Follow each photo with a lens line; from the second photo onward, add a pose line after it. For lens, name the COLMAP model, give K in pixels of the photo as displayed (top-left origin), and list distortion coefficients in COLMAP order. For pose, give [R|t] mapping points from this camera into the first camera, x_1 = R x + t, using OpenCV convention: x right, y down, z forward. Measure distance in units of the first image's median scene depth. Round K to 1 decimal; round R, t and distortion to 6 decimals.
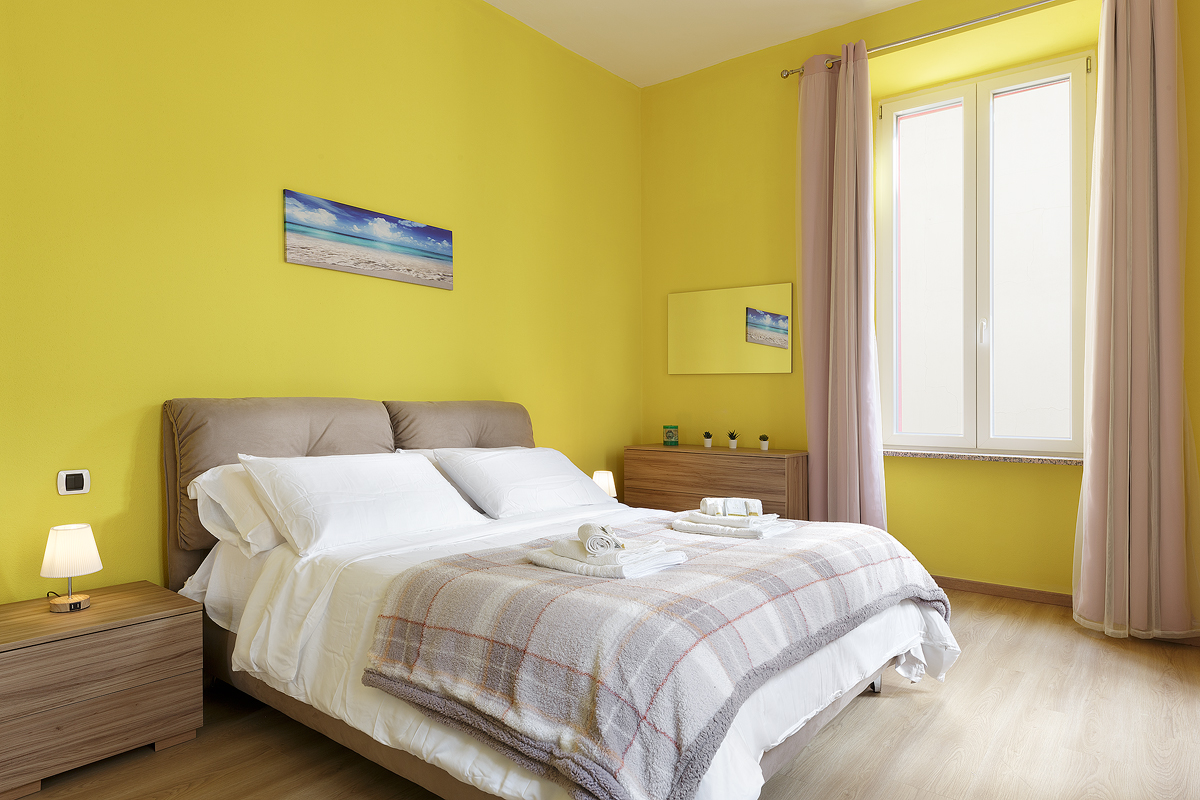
lens RADIAL K [[709.3, 0, 600.0], [0, 709.3, 400.0], [0, 0, 1]] dist [0.002734, 0.001418]
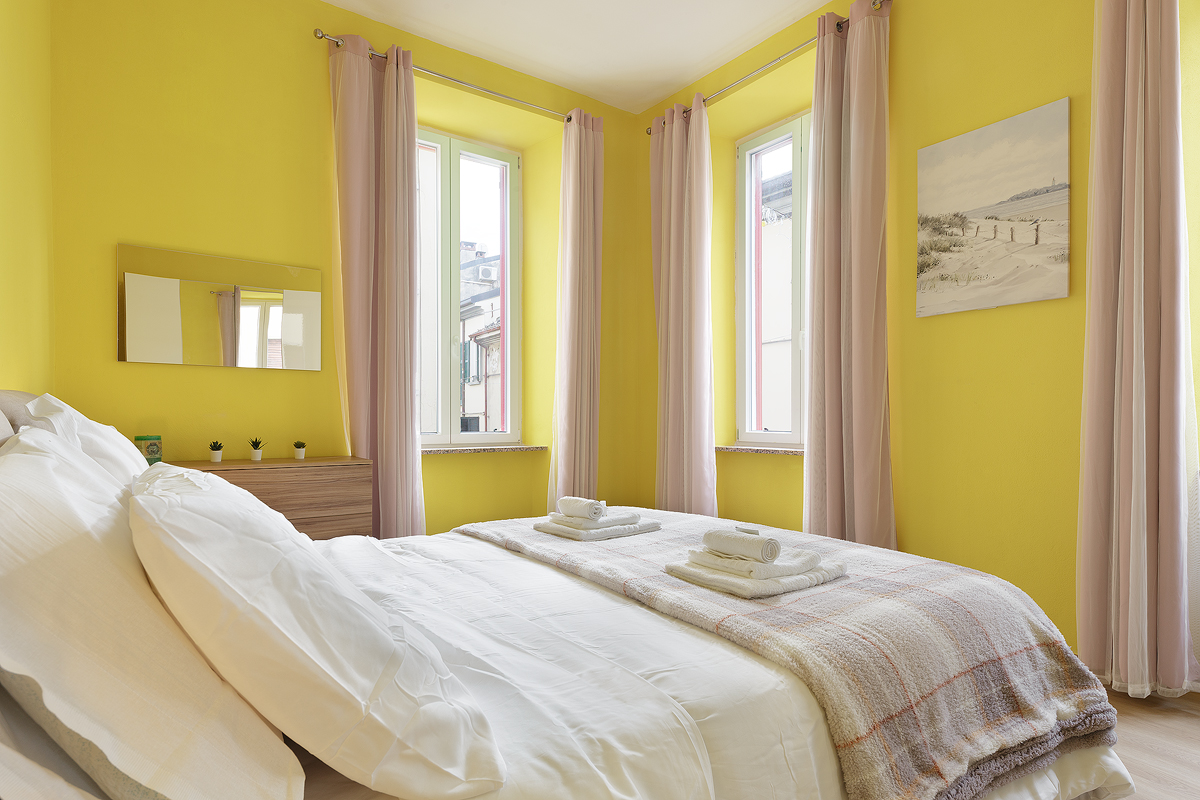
lens RADIAL K [[607.2, 0, 600.0], [0, 607.2, 400.0], [0, 0, 1]] dist [0.040468, 0.000080]
pose [[0.293183, 0.014403, 0.955948, -0.403680], [-0.008909, 0.999884, -0.012332, 0.005619], [-0.956015, -0.004901, 0.293277, 0.473715]]
